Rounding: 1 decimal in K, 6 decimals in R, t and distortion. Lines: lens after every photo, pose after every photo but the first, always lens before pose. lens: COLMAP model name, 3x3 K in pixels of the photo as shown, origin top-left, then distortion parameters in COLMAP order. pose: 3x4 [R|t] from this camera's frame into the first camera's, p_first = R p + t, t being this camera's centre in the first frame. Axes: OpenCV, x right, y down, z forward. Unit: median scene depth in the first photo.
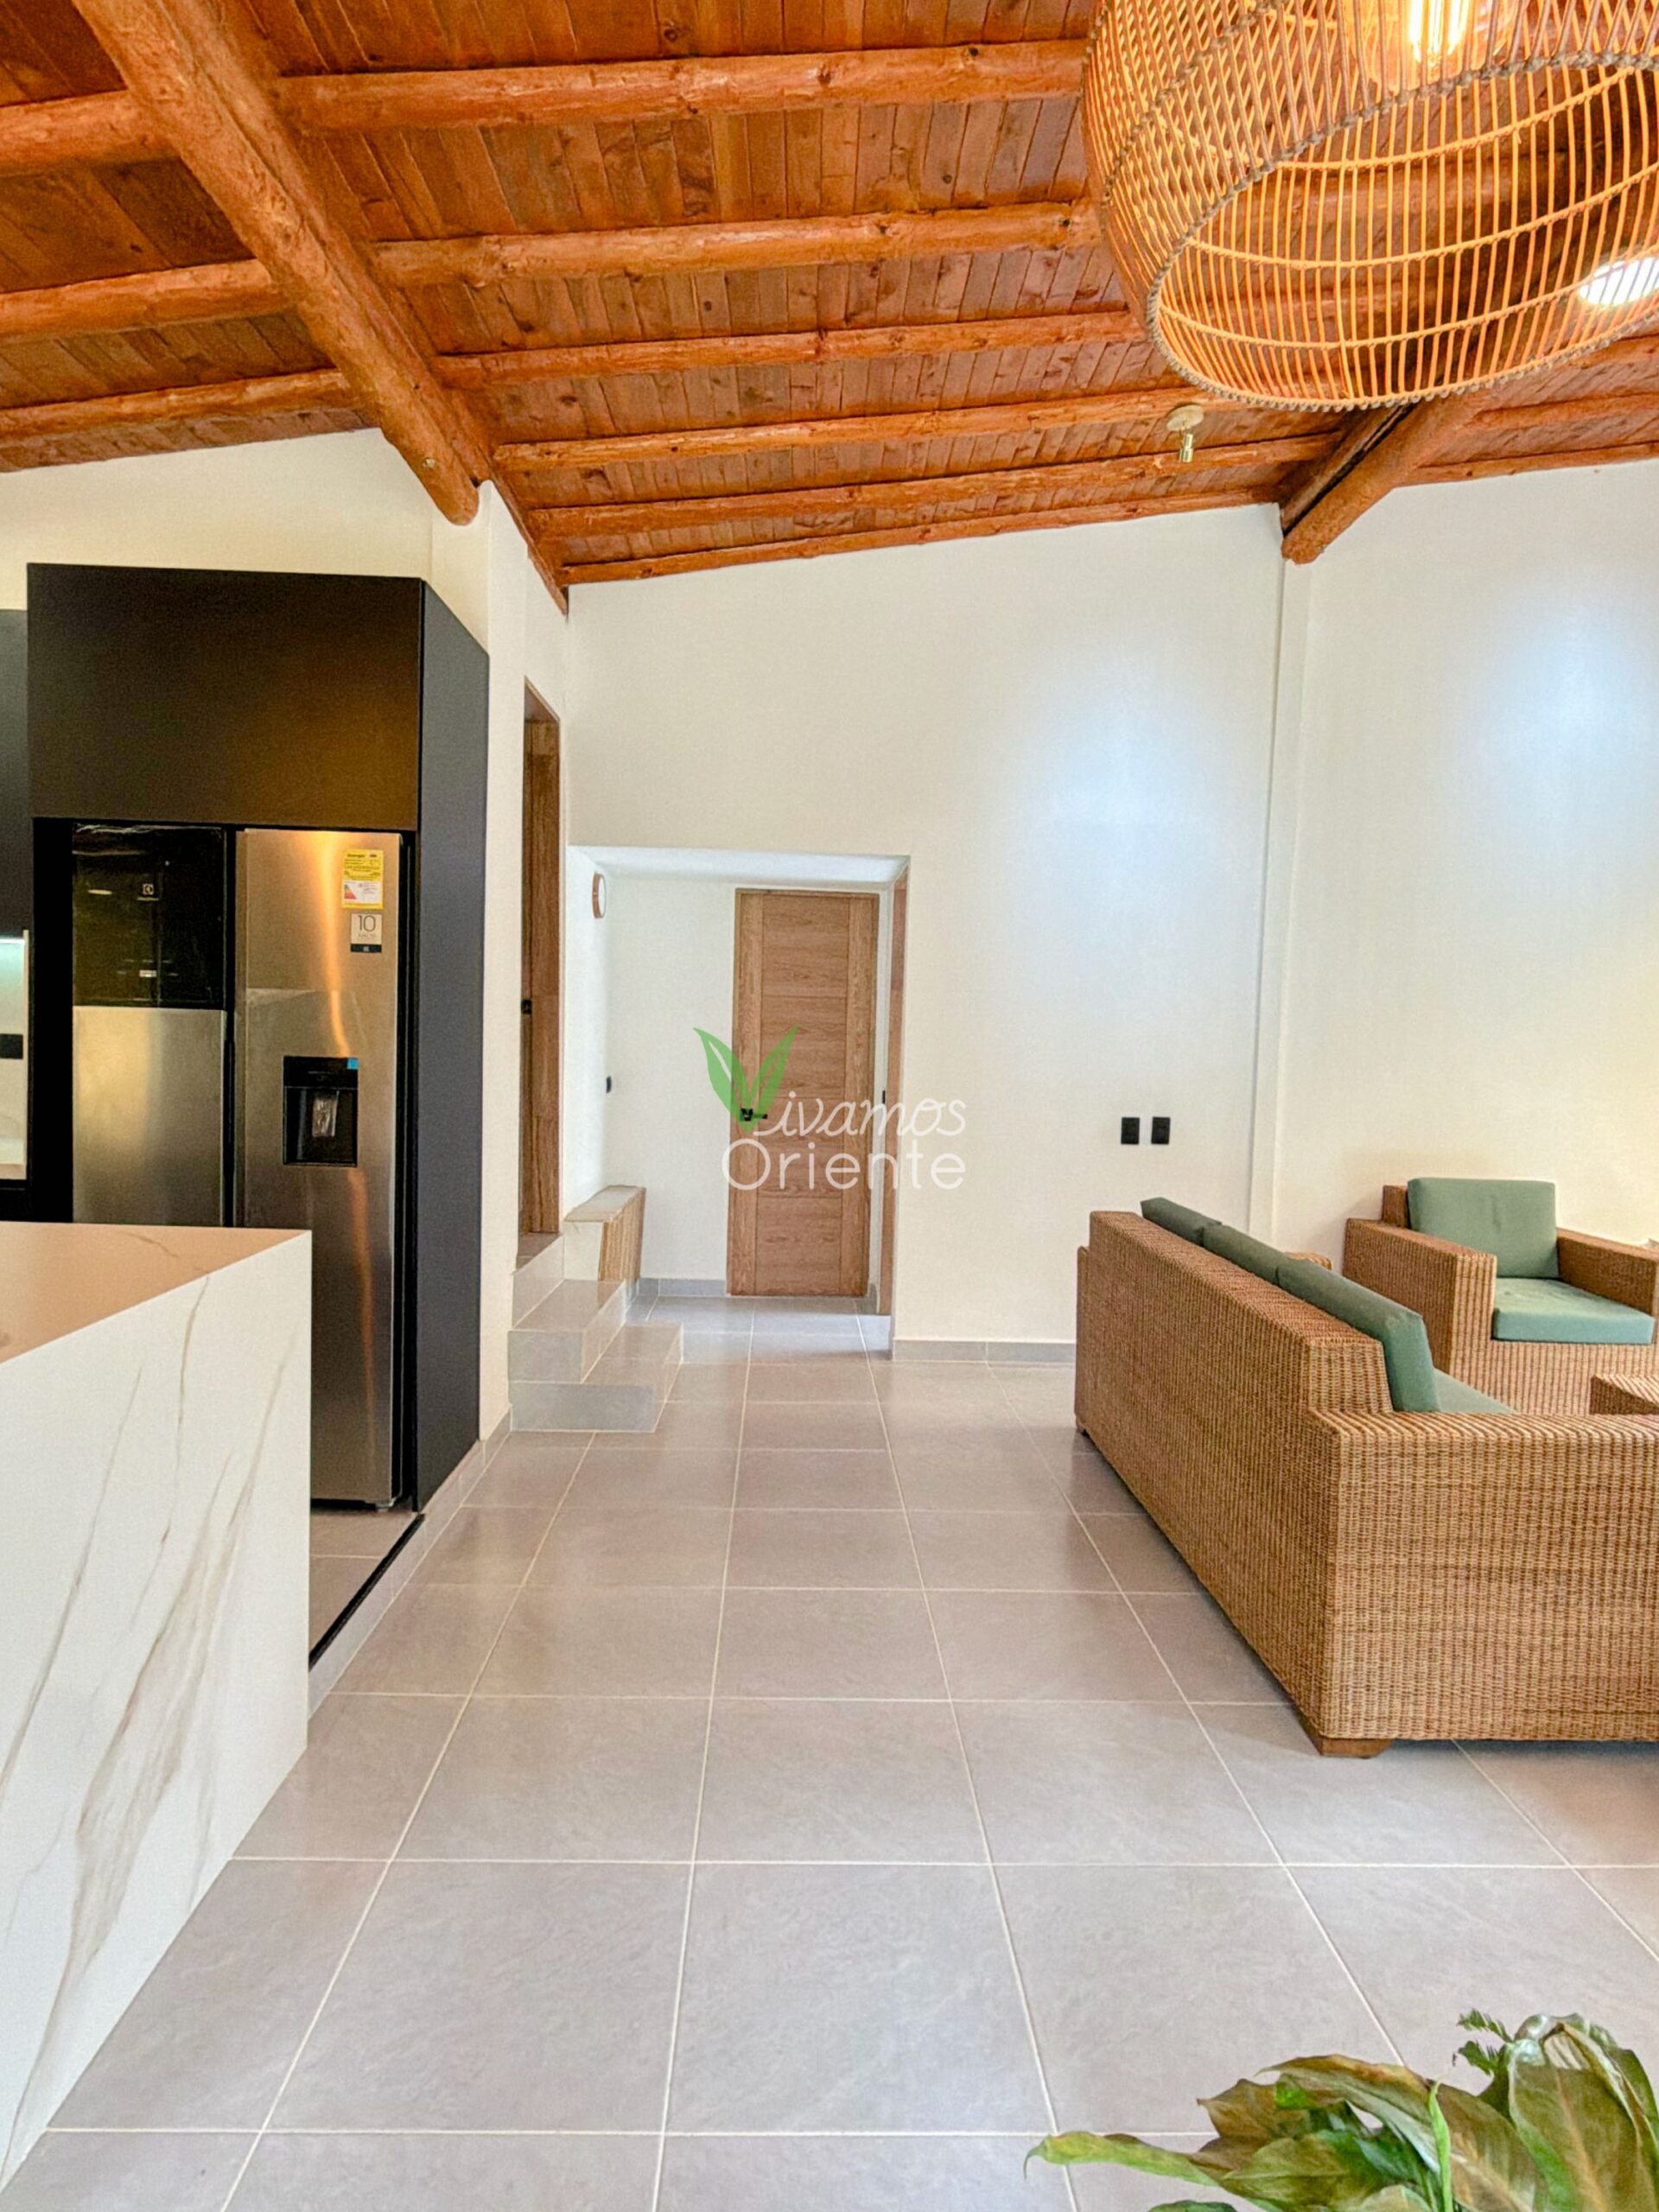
lens RADIAL K [[1219.0, 0, 832.1], [0, 1219.0, 1103.4], [0, 0, 1]] dist [0.007526, -0.000994]
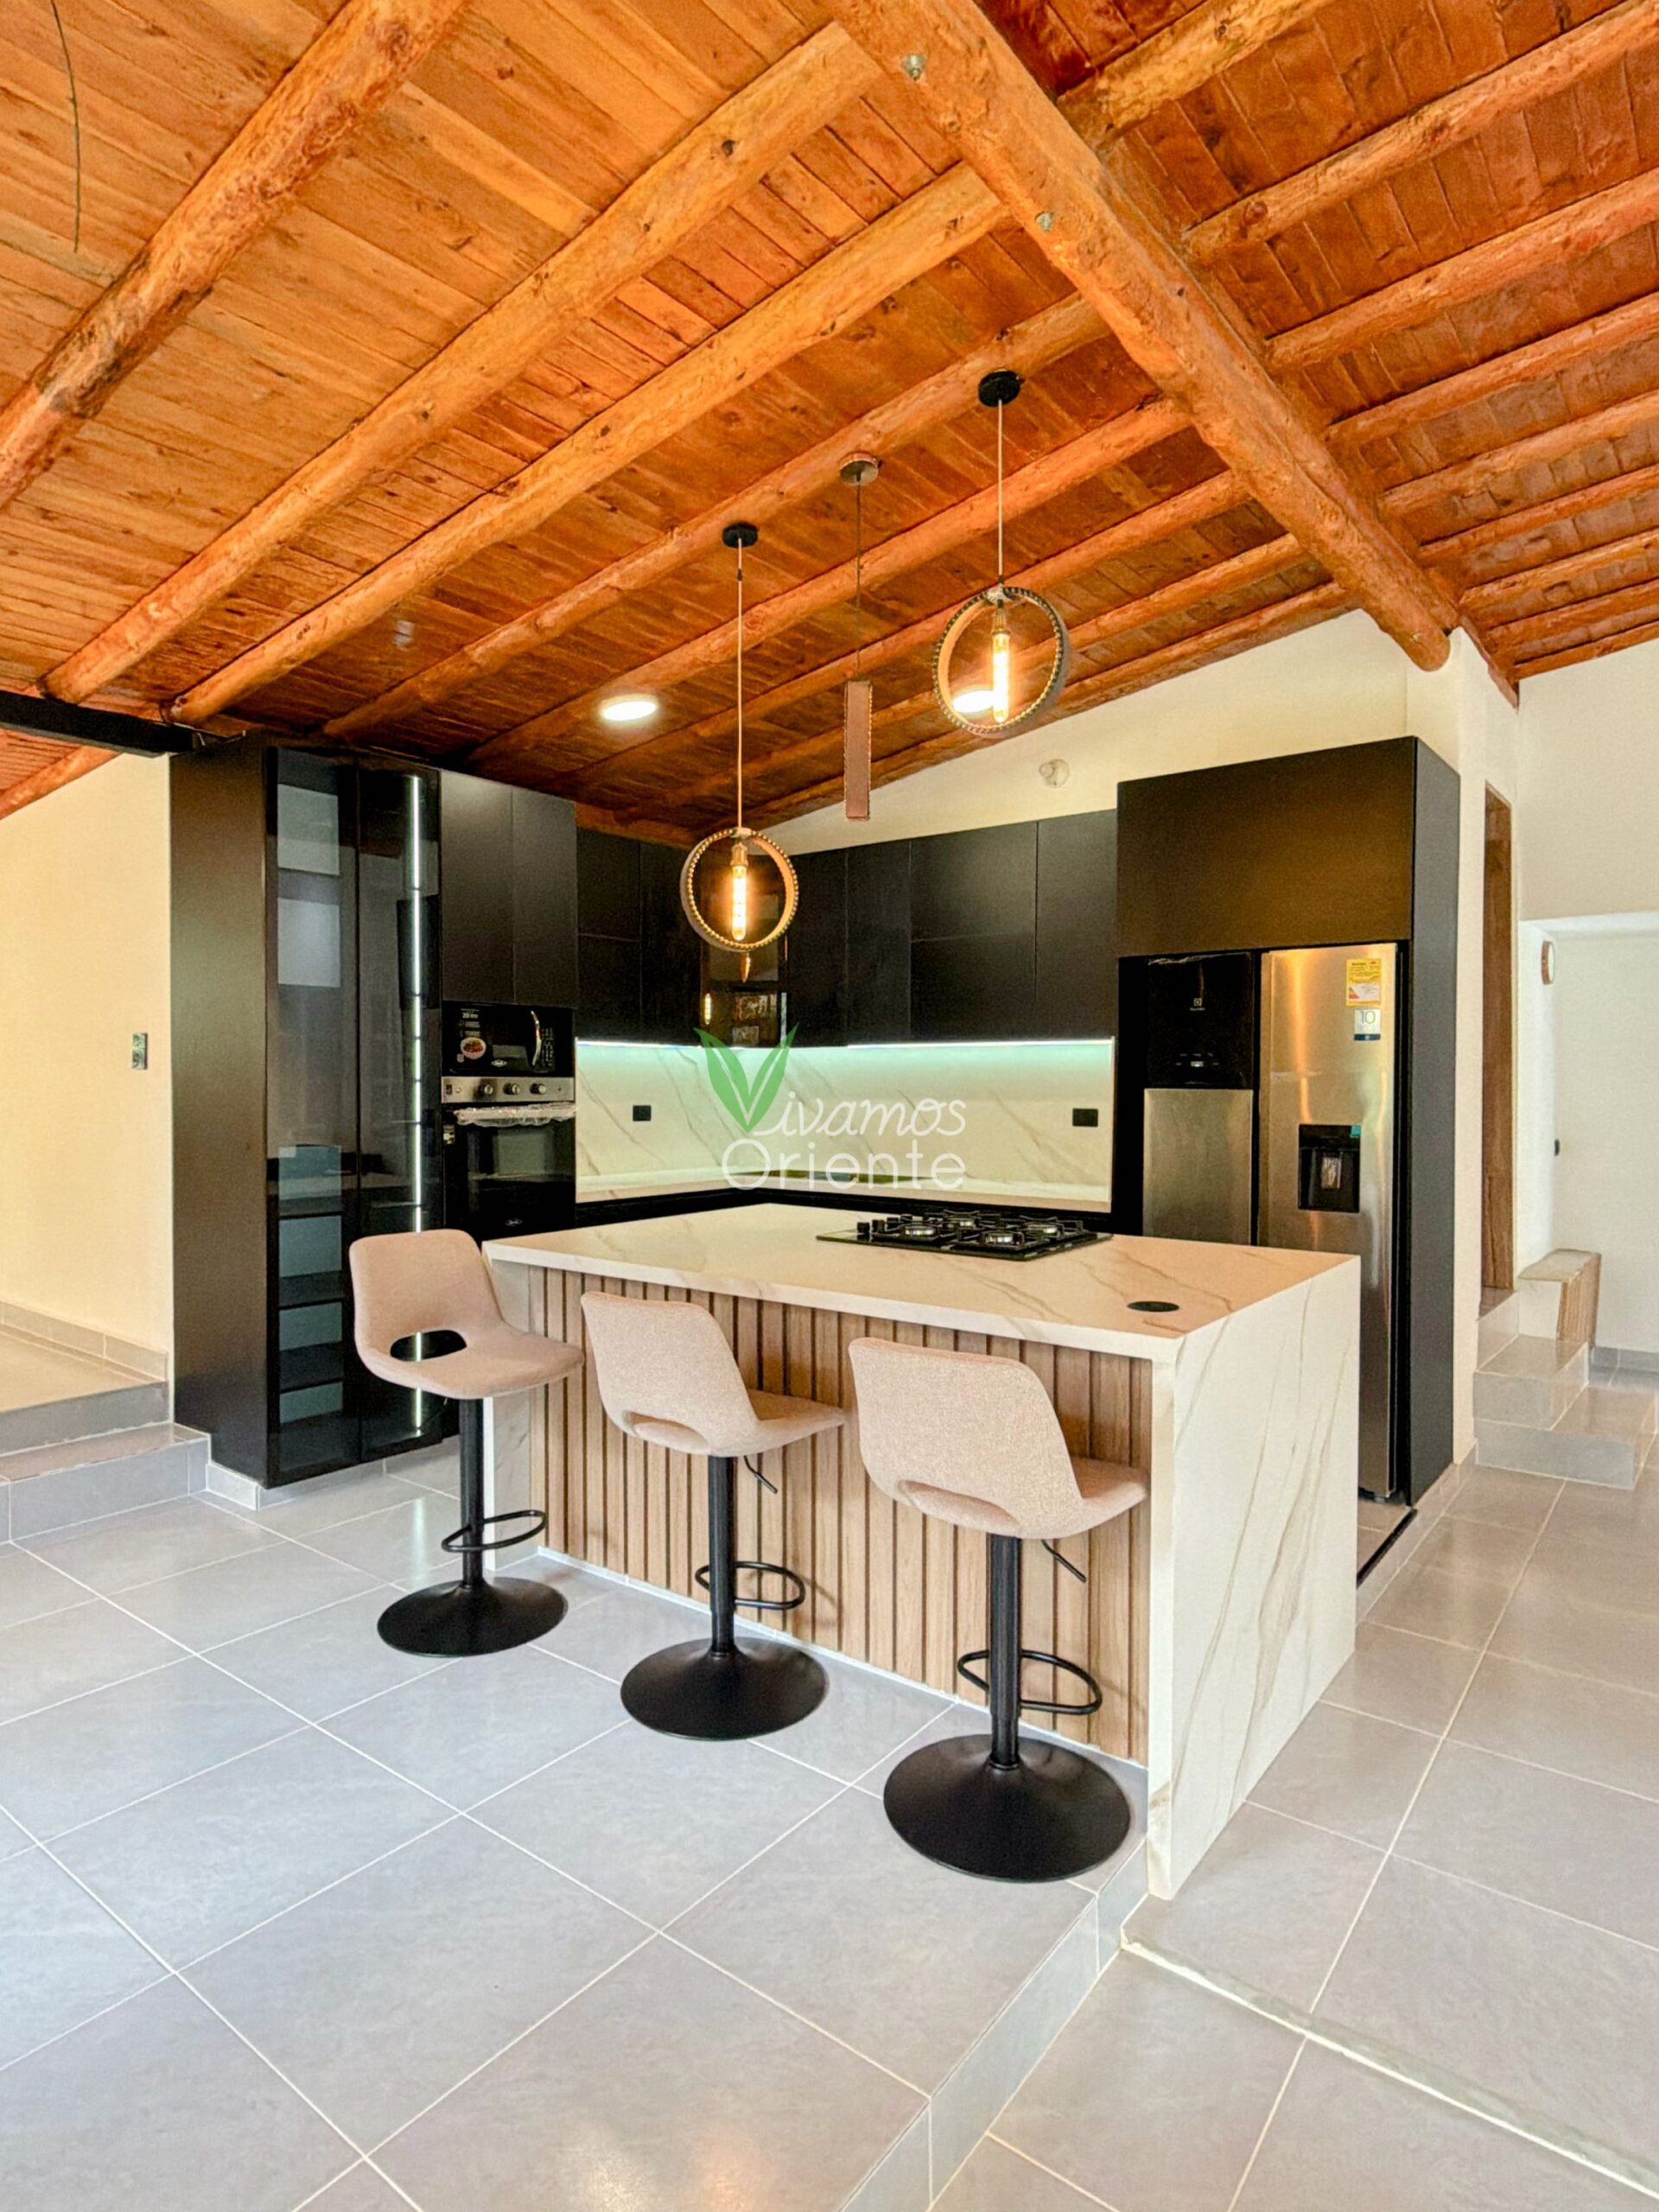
lens RADIAL K [[1219.0, 0, 832.1], [0, 1219.0, 1103.4], [0, 0, 1]] dist [0.007526, -0.000994]
pose [[0.774273, -0.017303, -0.632615, -0.016012], [-0.014256, 0.998896, -0.044769, 0.003780], [0.632691, 0.043682, 0.773171, -0.280296]]
